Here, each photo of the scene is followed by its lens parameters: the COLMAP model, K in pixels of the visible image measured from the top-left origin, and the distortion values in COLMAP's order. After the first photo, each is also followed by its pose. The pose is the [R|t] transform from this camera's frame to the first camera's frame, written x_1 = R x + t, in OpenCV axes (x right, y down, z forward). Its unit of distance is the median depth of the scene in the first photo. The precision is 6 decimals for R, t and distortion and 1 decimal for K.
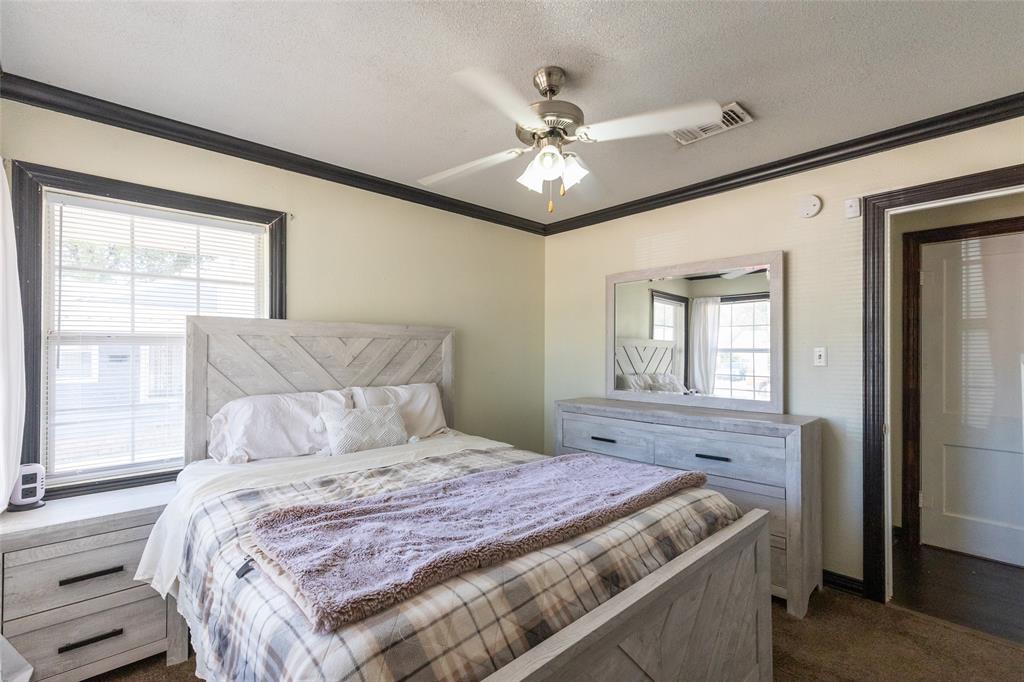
lens RADIAL K [[467.0, 0, 510.8], [0, 467.0, 346.3], [0, 0, 1]] dist [0.004090, -0.000963]
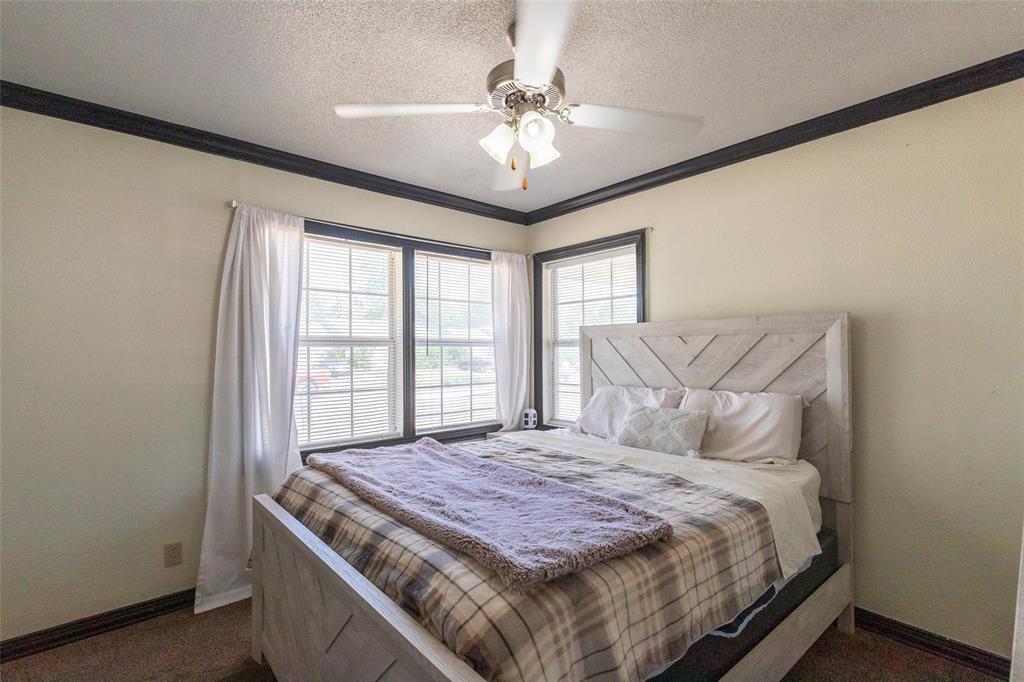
lens RADIAL K [[455.8, 0, 484.2], [0, 455.8, 350.1], [0, 0, 1]] dist [-0.004124, 0.000276]
pose [[-0.057855, -0.002443, -0.998322, 0.646811], [0.017425, 0.999842, -0.003457, 0.007119], [0.998173, -0.017596, -0.057803, 0.676671]]
